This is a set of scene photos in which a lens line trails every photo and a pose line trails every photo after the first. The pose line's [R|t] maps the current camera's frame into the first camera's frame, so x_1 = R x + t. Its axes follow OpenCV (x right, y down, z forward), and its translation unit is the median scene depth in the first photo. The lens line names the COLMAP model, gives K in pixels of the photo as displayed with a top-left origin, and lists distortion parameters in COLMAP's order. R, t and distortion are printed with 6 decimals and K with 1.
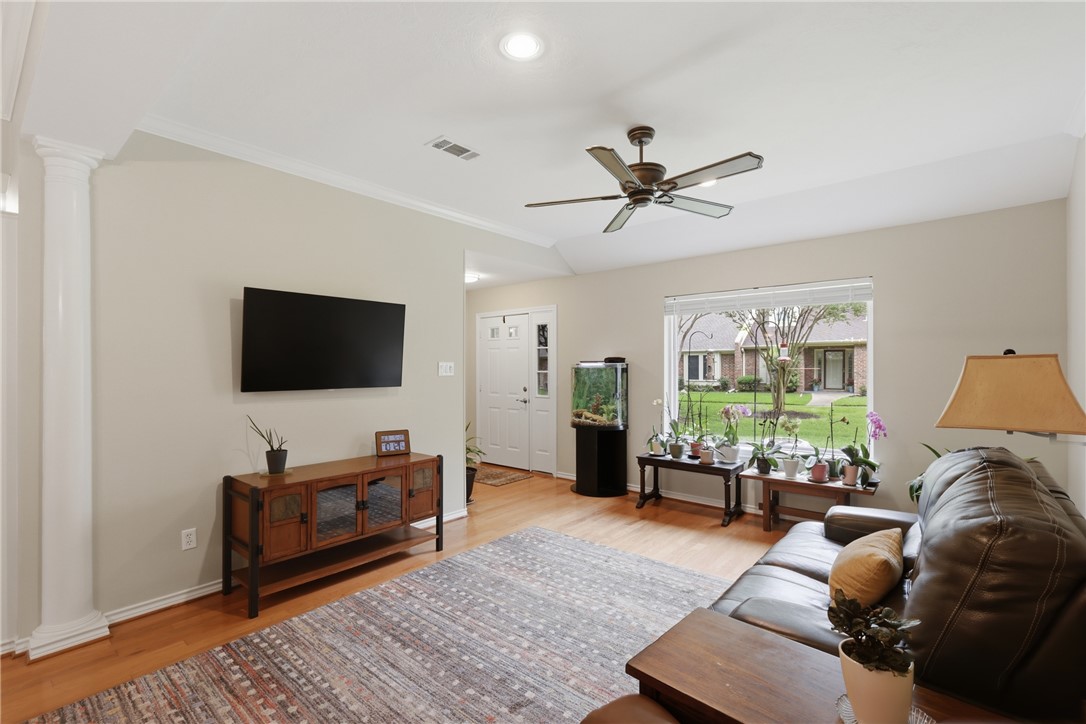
lens RADIAL K [[484.9, 0, 545.5], [0, 484.9, 365.1], [0, 0, 1]] dist [0.001205, 0.000458]
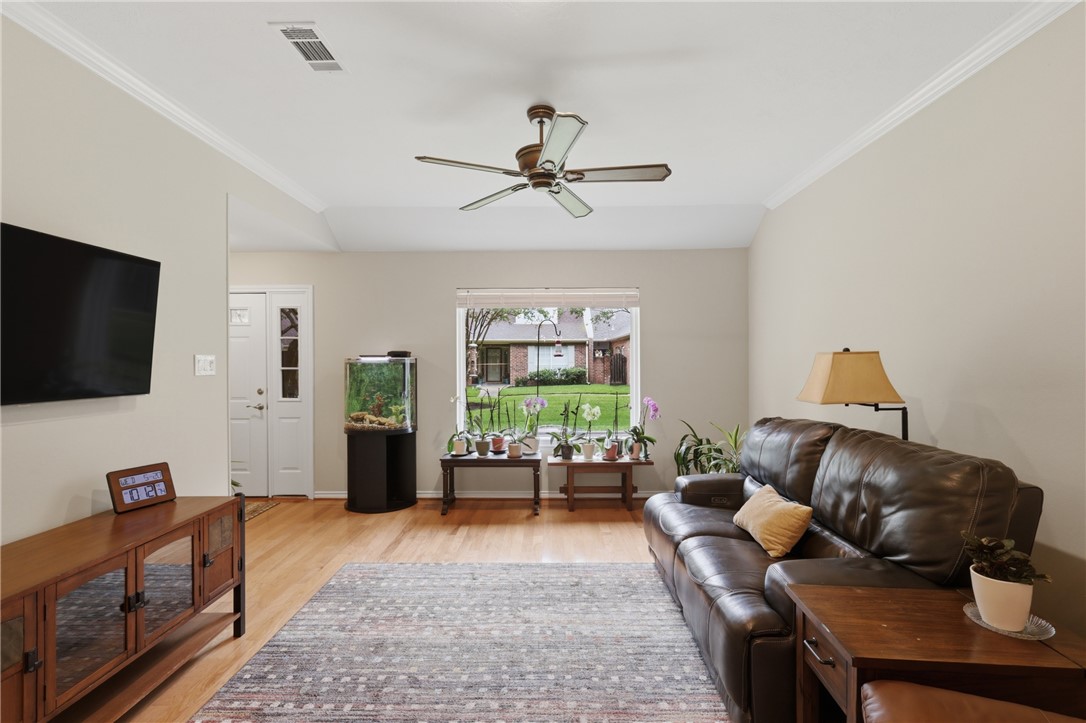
lens RADIAL K [[484.9, 0, 541.9], [0, 484.9, 363.7], [0, 0, 1]] dist [0.001205, 0.000458]
pose [[0.773335, -0.004553, 0.633982, -0.314179], [0.001129, 0.999983, 0.005804, 0.002471], [-0.633997, -0.003773, 0.773326, 0.211280]]
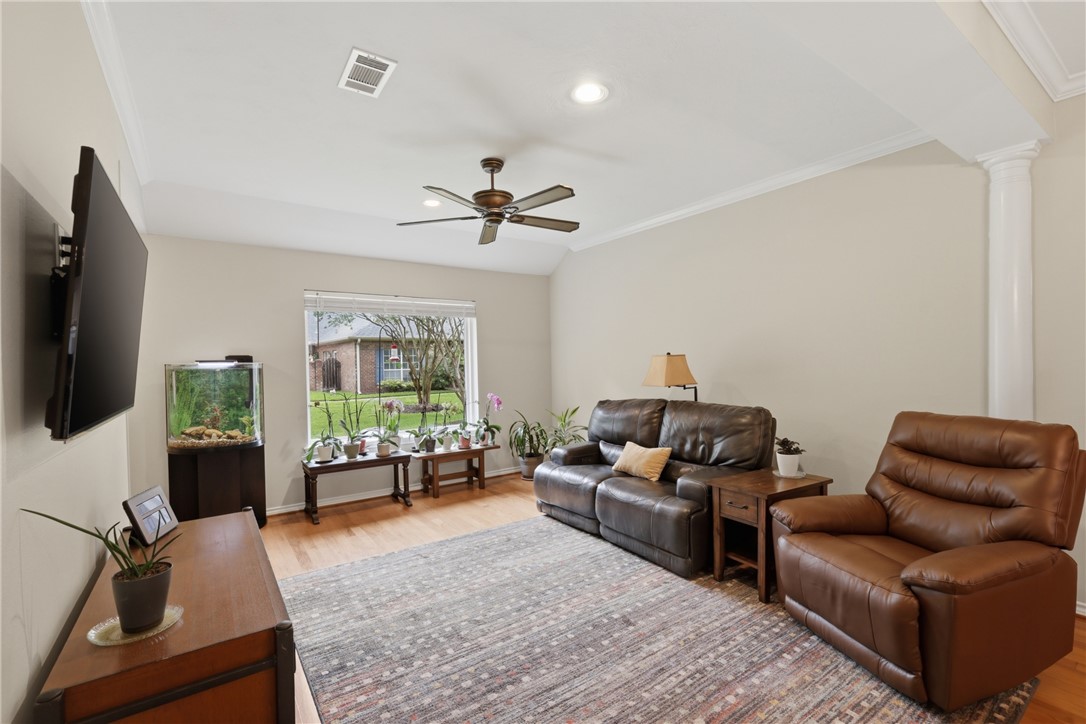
lens RADIAL K [[484.9, 0, 538.5], [0, 484.9, 368.7], [0, 0, 1]] dist [0.001205, 0.000458]
pose [[0.256083, -0.016136, 0.966520, -0.713989], [0.014717, 0.999810, 0.012793, 0.003323], [-0.966543, 0.010948, 0.256272, 0.468352]]
